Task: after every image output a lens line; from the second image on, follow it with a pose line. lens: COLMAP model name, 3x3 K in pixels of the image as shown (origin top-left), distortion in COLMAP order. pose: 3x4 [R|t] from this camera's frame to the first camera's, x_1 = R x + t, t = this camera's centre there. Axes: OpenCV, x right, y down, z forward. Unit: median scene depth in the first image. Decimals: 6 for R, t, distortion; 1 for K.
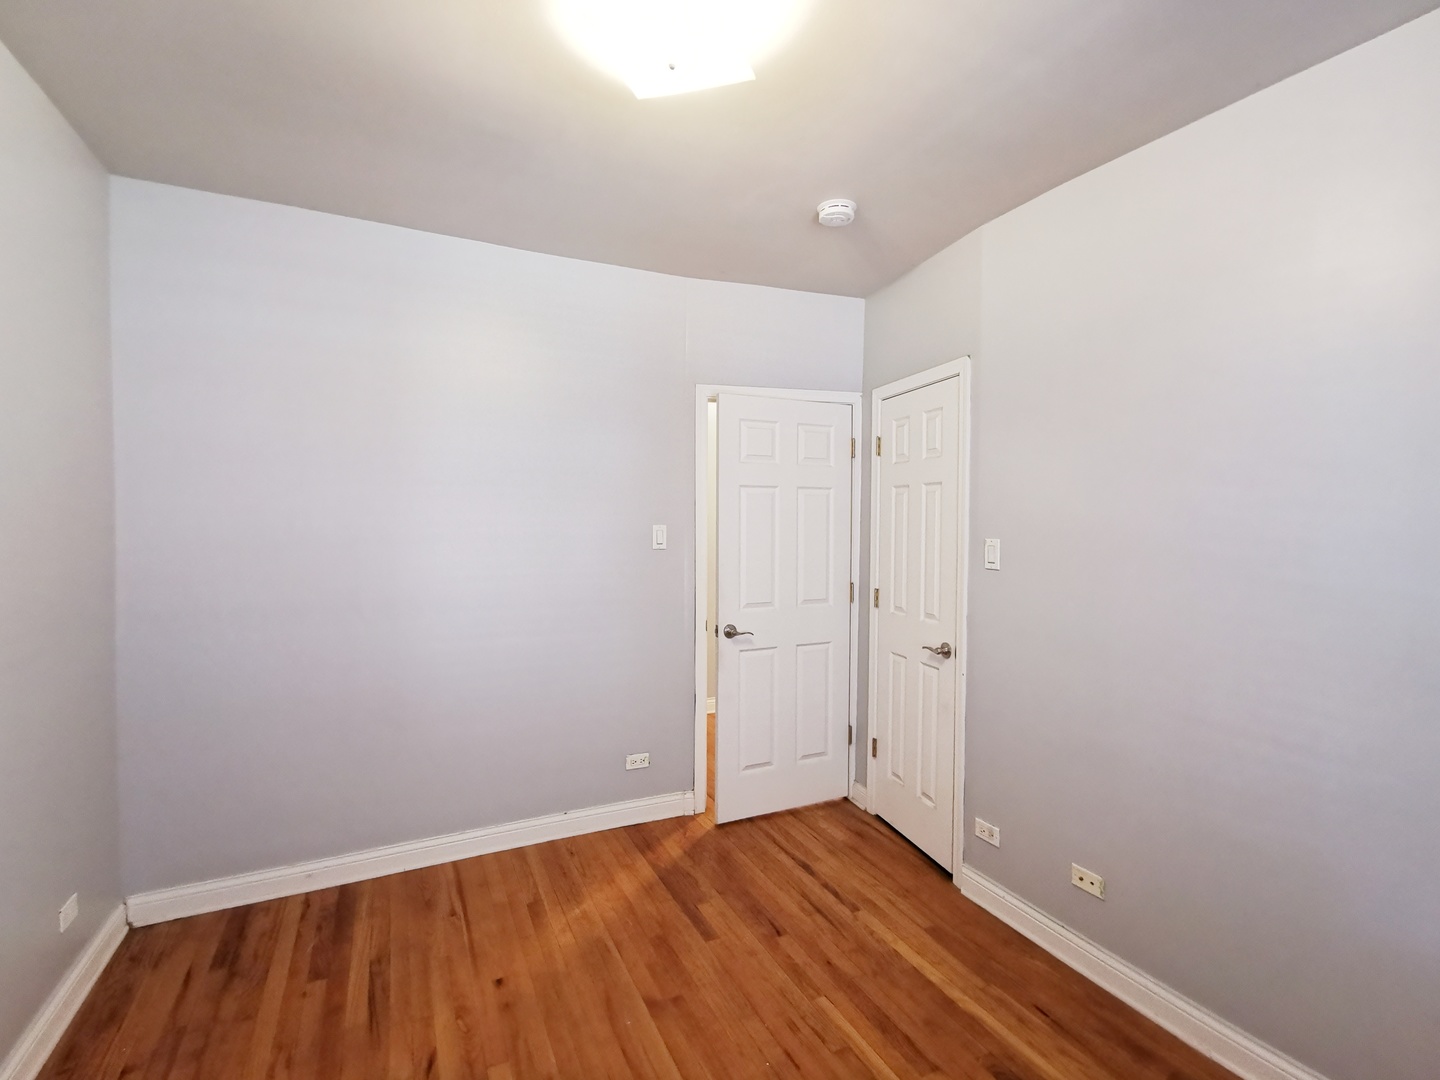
lens RADIAL K [[667.5, 0, 720.0], [0, 667.5, 540.0], [0, 0, 1]] dist [0.009121, -0.000099]
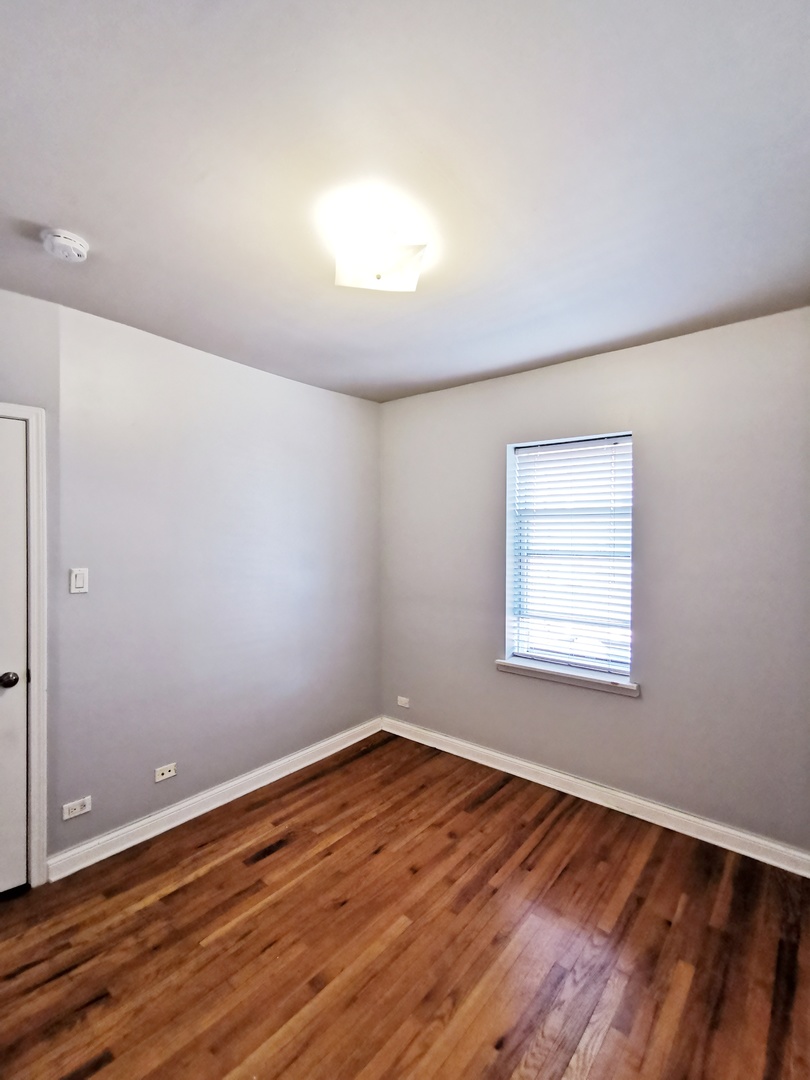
lens RADIAL K [[491.3, 0, 405.0], [0, 491.3, 540.0], [0, 0, 1]] dist [0.011215, -0.005936]
pose [[-0.417648, -0.015688, 0.908473, -0.672702], [0.016880, 0.999544, 0.025021, -0.066455], [-0.908452, 0.025784, -0.417193, 0.830392]]
